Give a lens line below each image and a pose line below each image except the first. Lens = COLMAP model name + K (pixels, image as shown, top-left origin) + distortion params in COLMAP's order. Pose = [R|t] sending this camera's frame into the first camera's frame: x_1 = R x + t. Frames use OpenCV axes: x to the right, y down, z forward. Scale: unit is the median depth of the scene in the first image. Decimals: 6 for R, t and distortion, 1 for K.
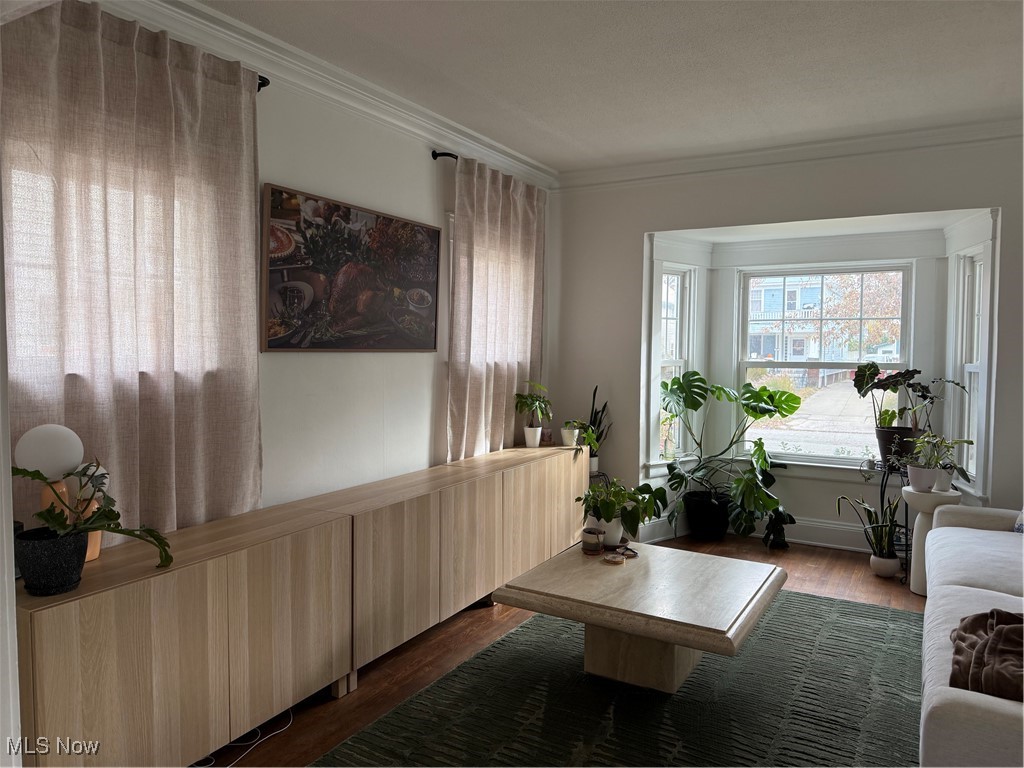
lens RADIAL K [[716.3, 0, 511.0], [0, 716.3, 379.6], [0, 0, 1]] dist [0.135182, -0.208326]
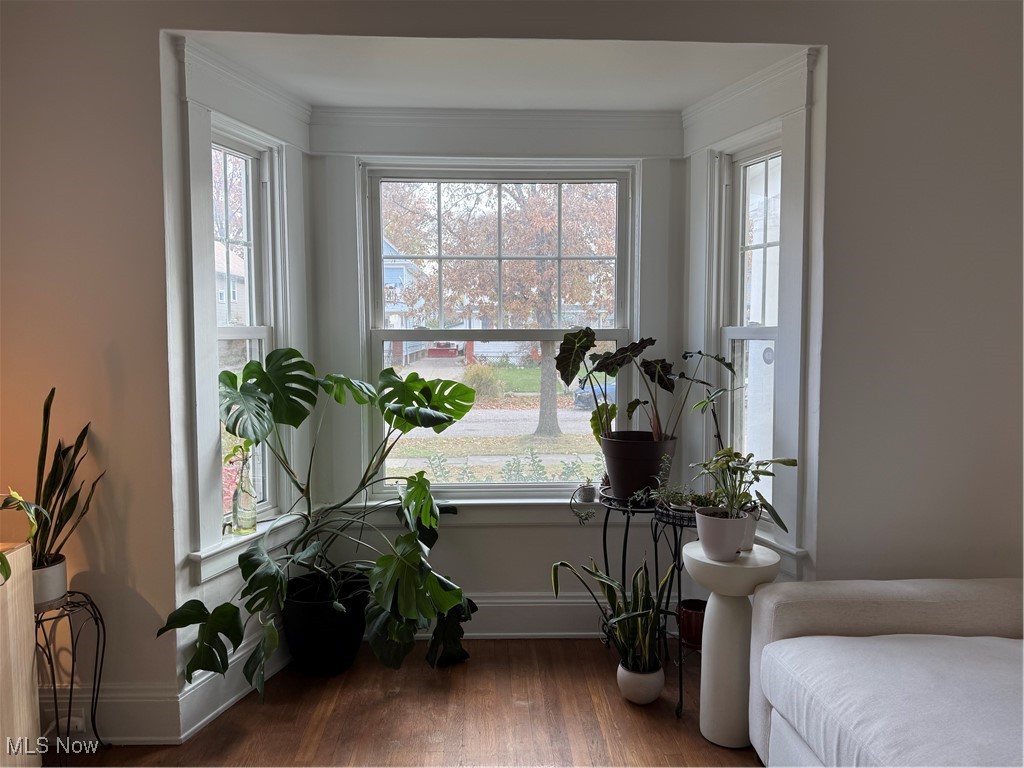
lens RADIAL K [[716.3, 0, 511.0], [0, 716.3, 379.6], [0, 0, 1]] dist [0.135182, -0.208326]
pose [[0.846499, -0.043558, 0.530605, 0.127874], [0.029876, 0.998963, 0.034343, -0.003154], [-0.531551, -0.013220, 0.846923, 0.543683]]
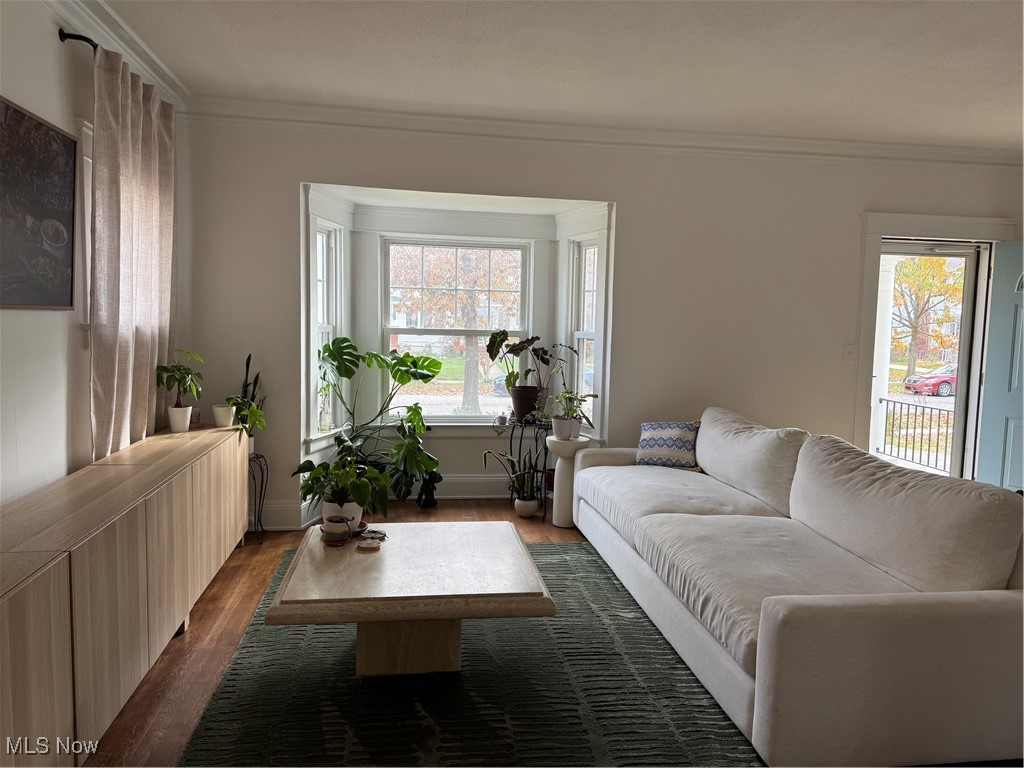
lens RADIAL K [[716.3, 0, 511.0], [0, 716.3, 379.6], [0, 0, 1]] dist [0.135182, -0.208326]
pose [[0.782167, -0.037016, 0.621969, -0.190342], [0.008416, 0.998770, 0.048858, -0.001076], [-0.623012, -0.032980, 0.781516, 0.131654]]
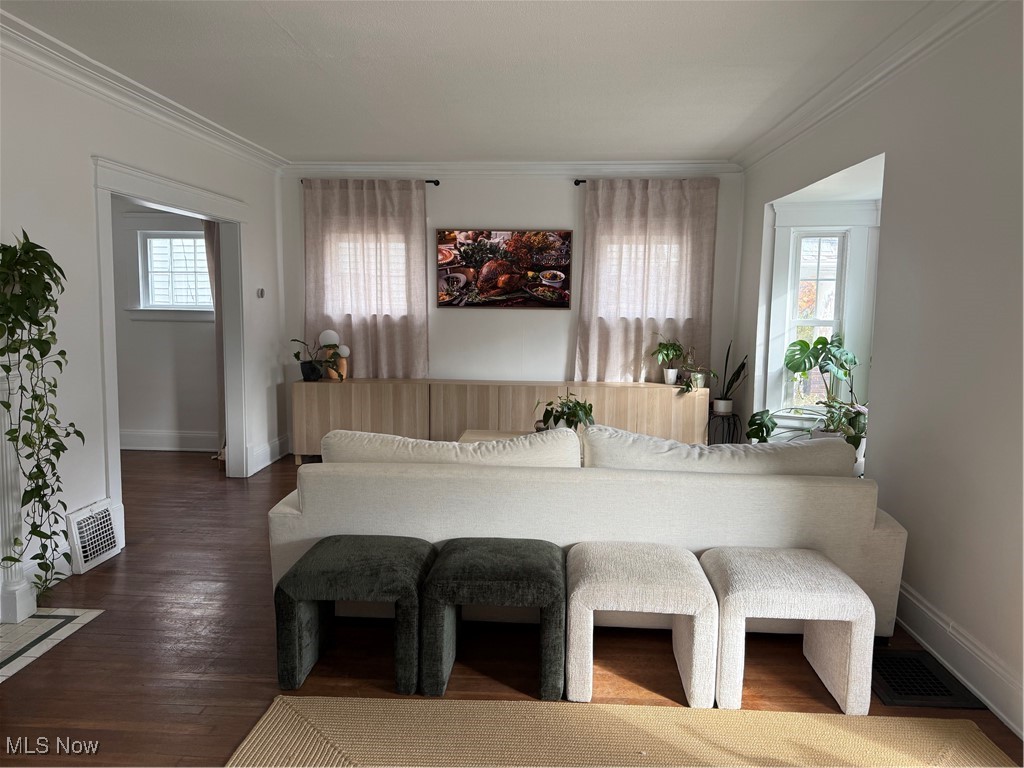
lens RADIAL K [[716.3, 0, 511.0], [0, 716.3, 379.6], [0, 0, 1]] dist [0.135182, -0.208326]
pose [[0.453798, 0.091823, -0.886361, 1.088228], [-0.047047, 0.995758, 0.079069, -0.003083], [0.889862, 0.005819, 0.456194, 0.143495]]
